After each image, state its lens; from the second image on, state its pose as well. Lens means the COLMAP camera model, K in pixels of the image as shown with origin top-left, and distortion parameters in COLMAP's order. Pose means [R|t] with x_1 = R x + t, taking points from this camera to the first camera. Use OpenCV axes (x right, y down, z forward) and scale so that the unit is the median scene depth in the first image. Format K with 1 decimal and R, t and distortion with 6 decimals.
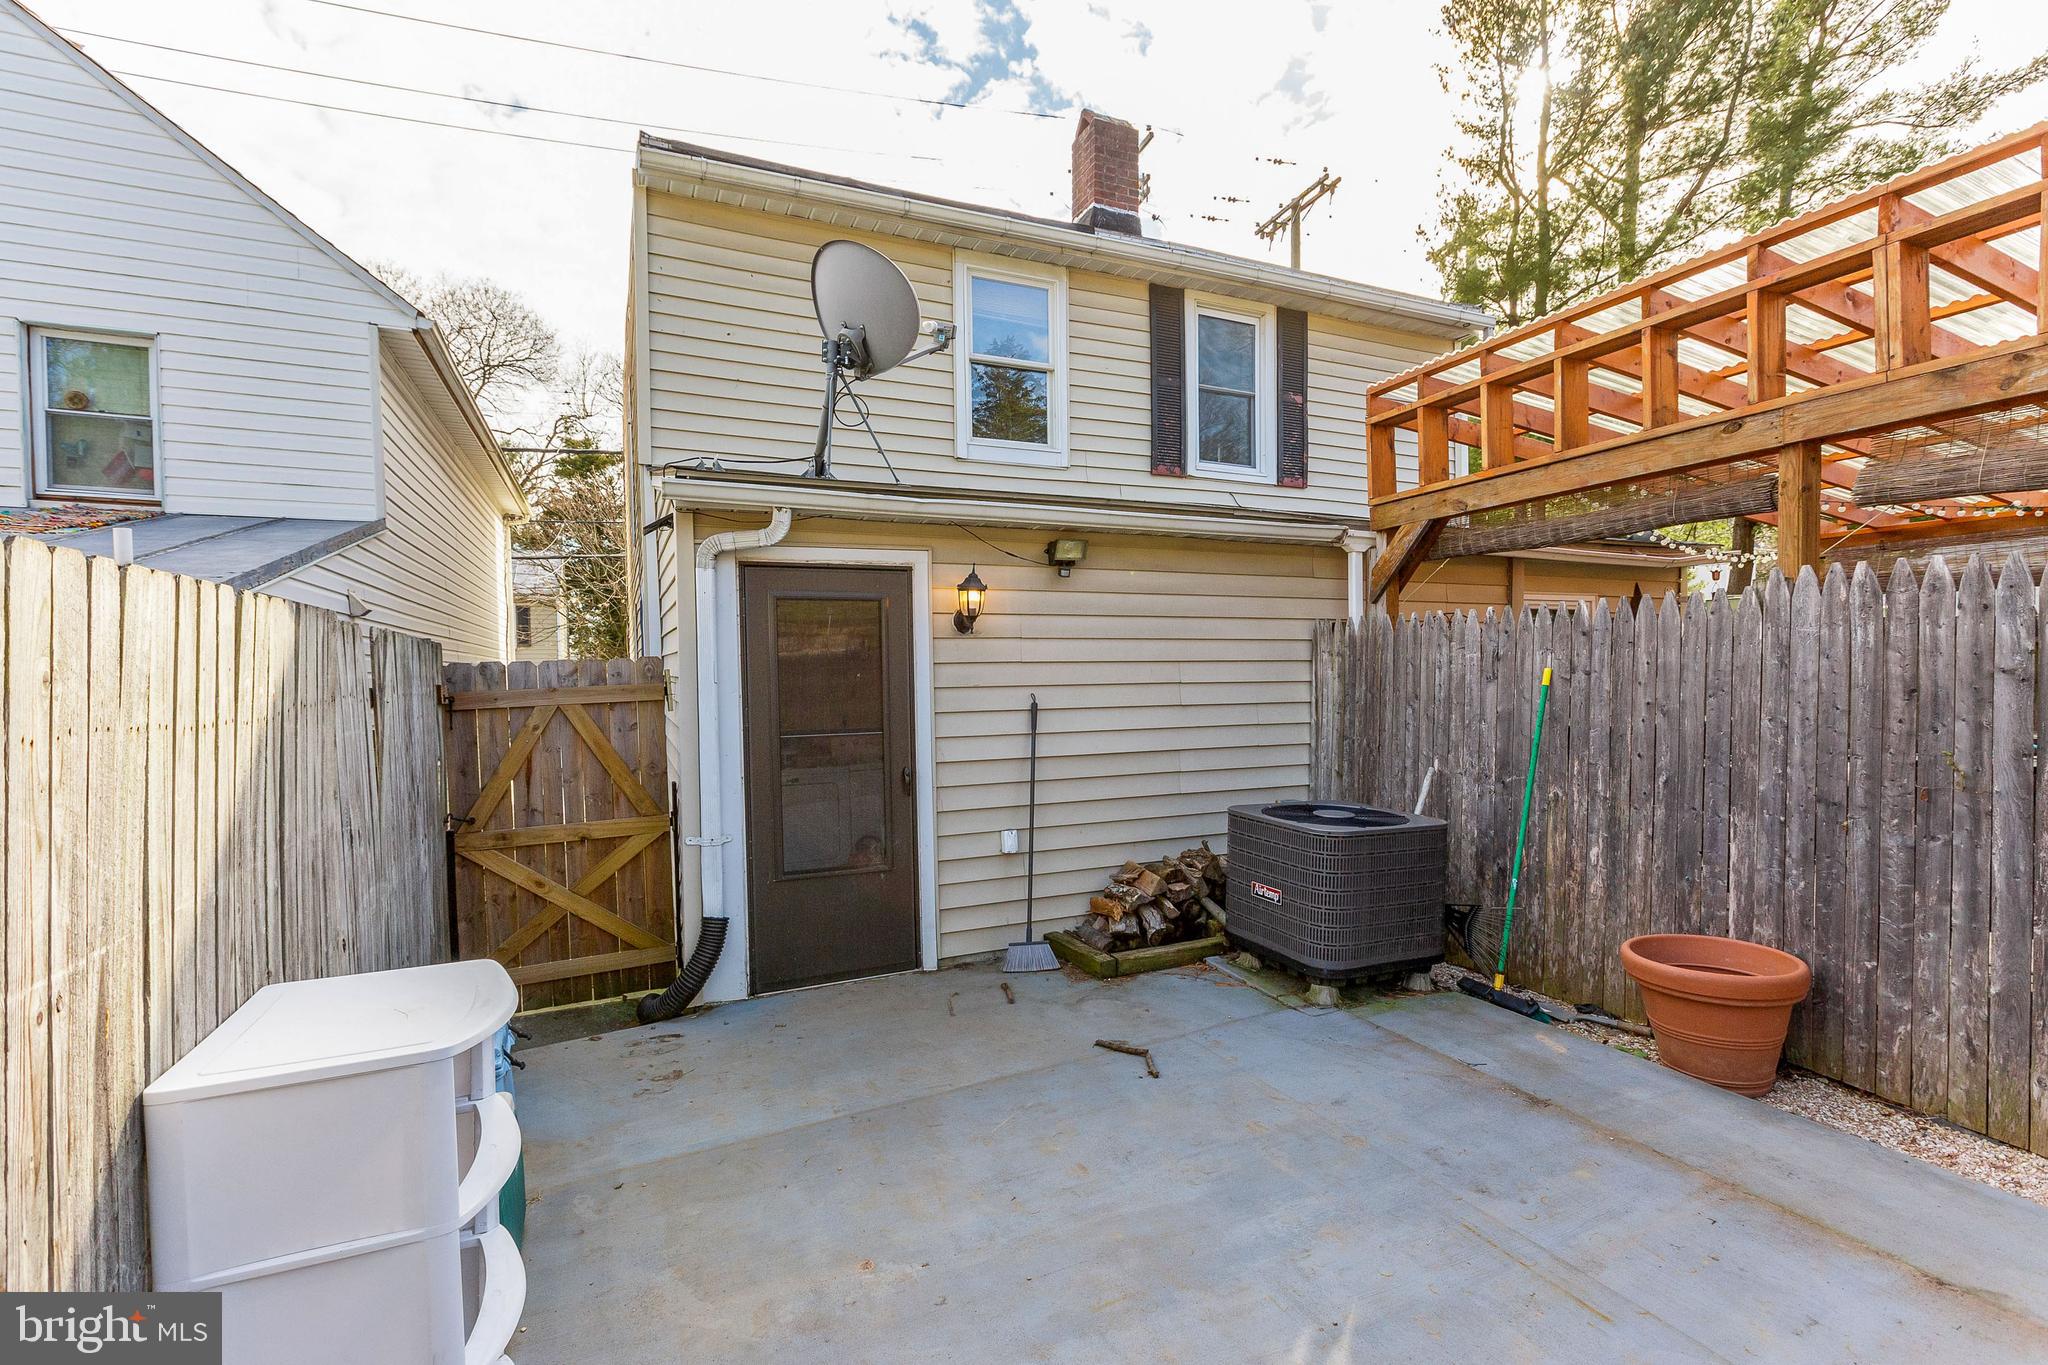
lens RADIAL K [[915.1, 0, 1025.3], [0, 915.1, 761.0], [0, 0, 1]] dist [0.006465, -0.002643]
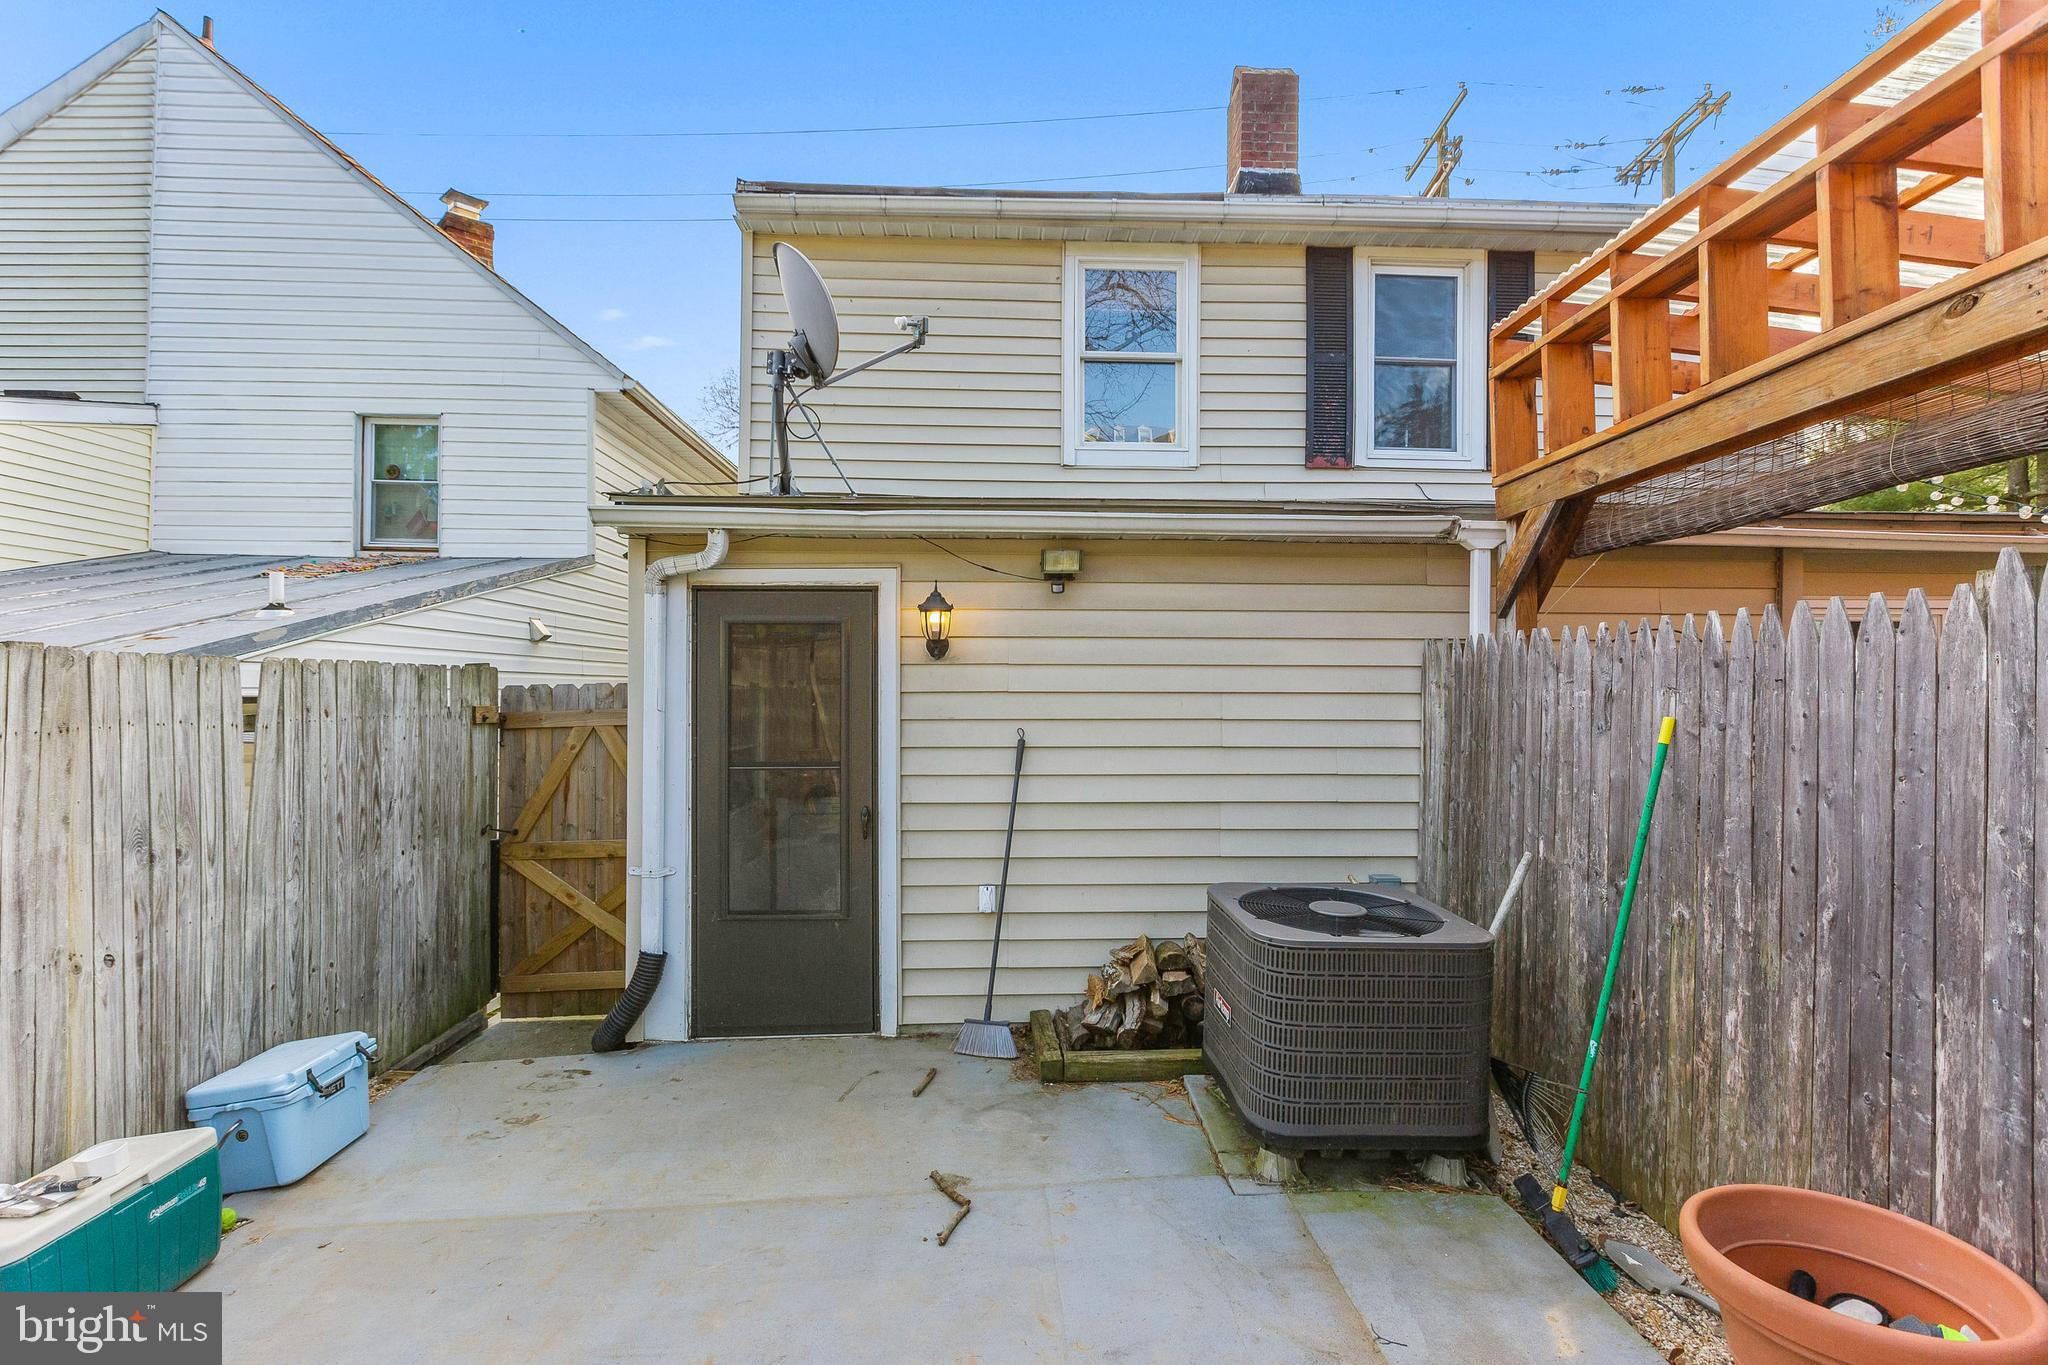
lens RADIAL K [[915.1, 0, 1026.1], [0, 915.1, 734.7], [0, 0, 1]] dist [0.006465, -0.002643]
pose [[0.931891, 0.032030, -0.361321, 0.335145], [-0.048243, 0.998189, -0.035939, -0.038388], [0.359515, 0.050923, 0.931749, 0.209012]]
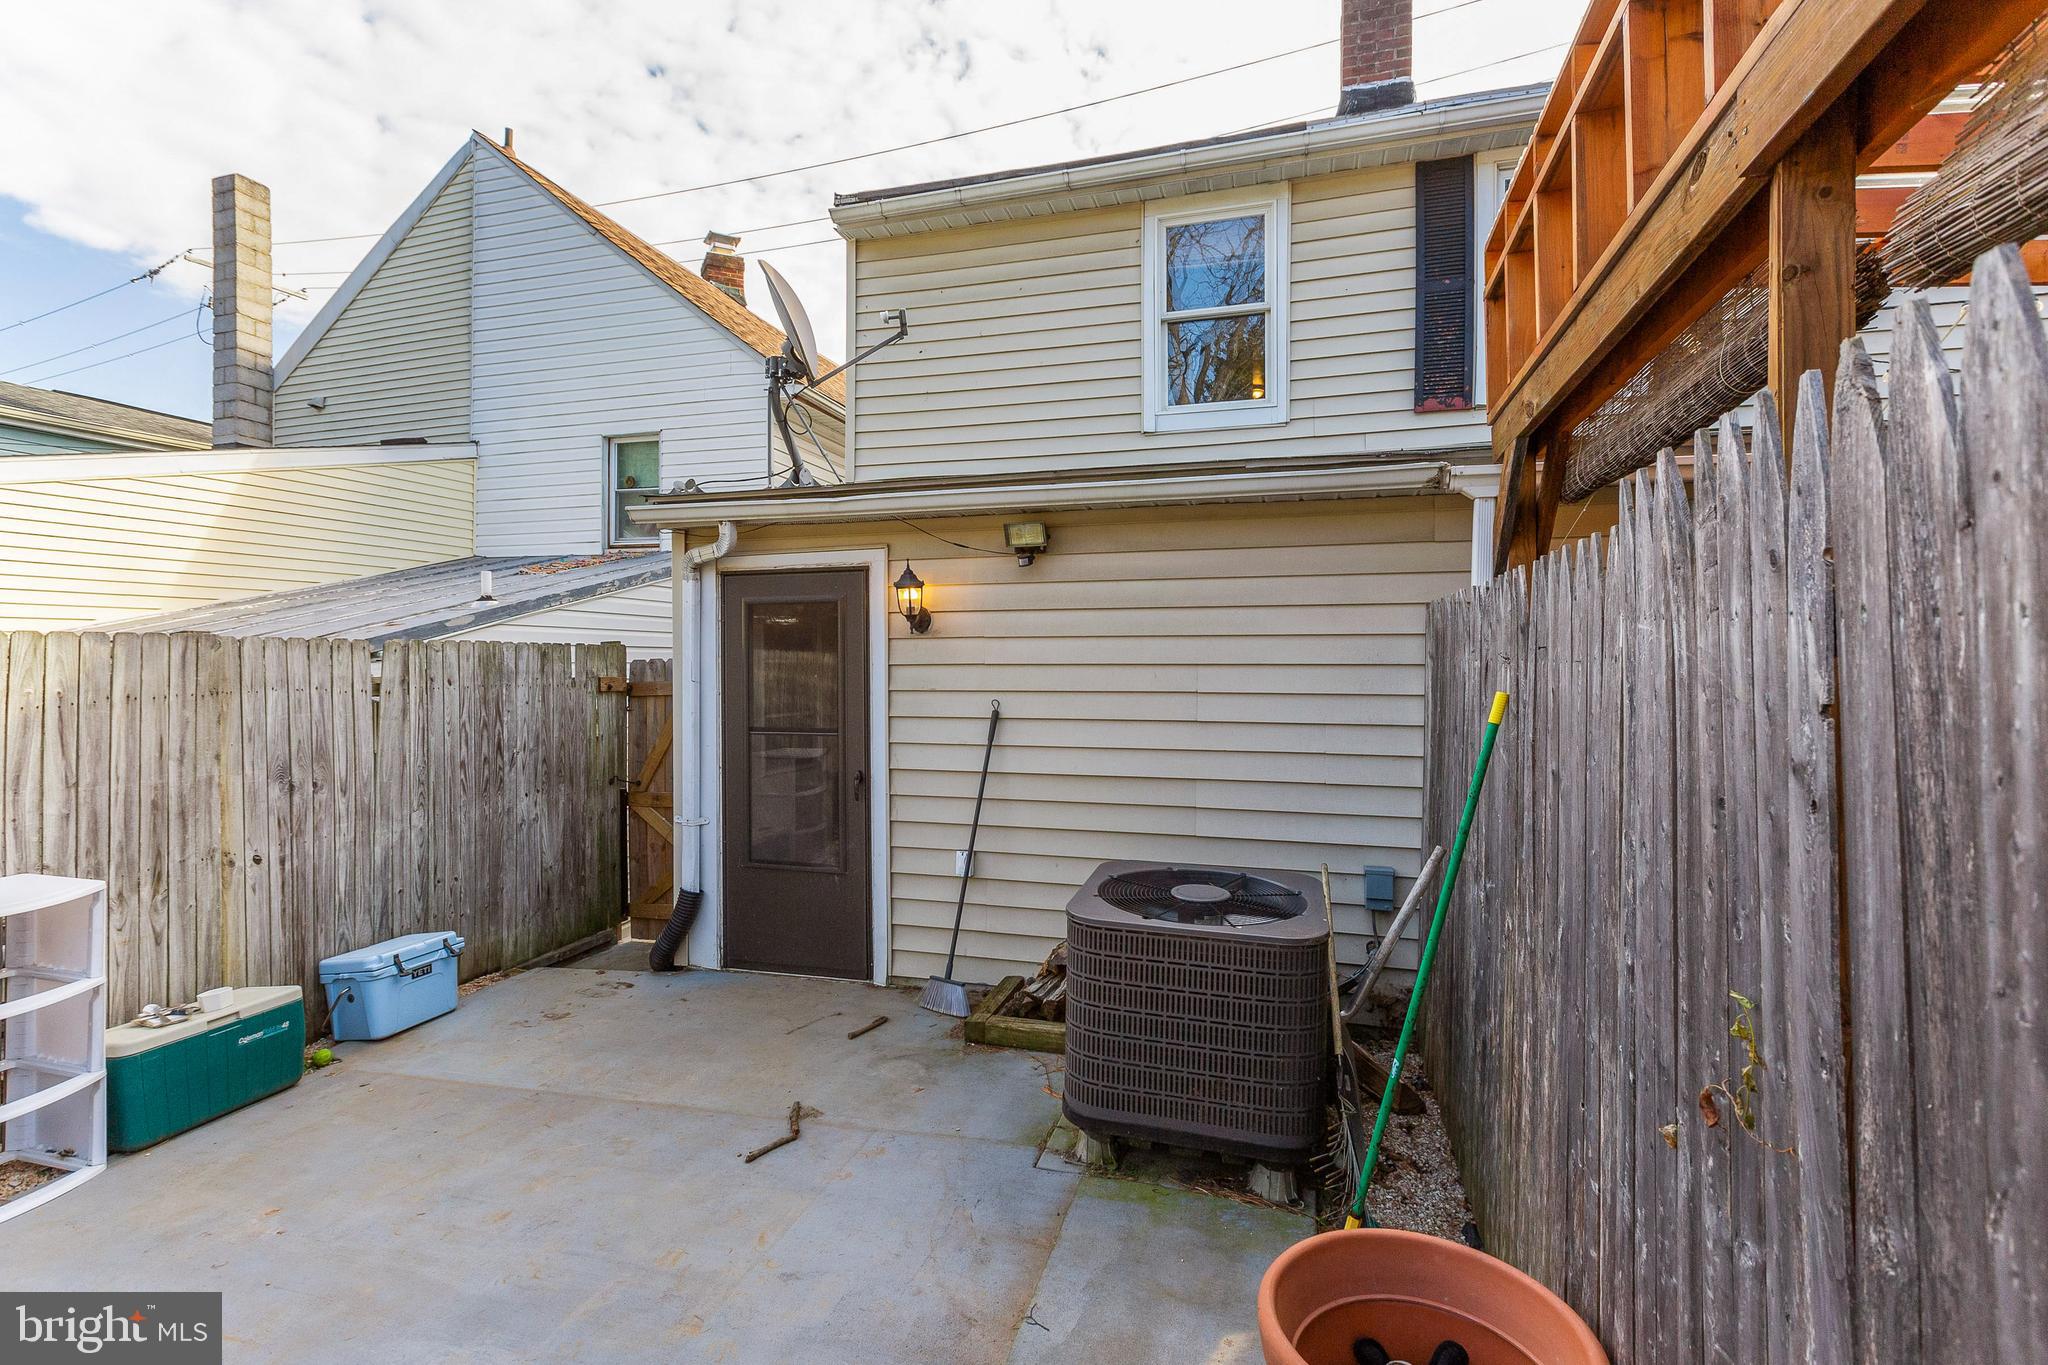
lens RADIAL K [[915.1, 0, 1016.1], [0, 915.1, 722.6], [0, 0, 1]] dist [0.006465, -0.002643]
pose [[0.767615, 0.054119, -0.638622, 0.608941], [-0.069623, 0.997573, 0.000852, -0.056019], [0.637119, 0.043809, 0.769520, 0.347311]]
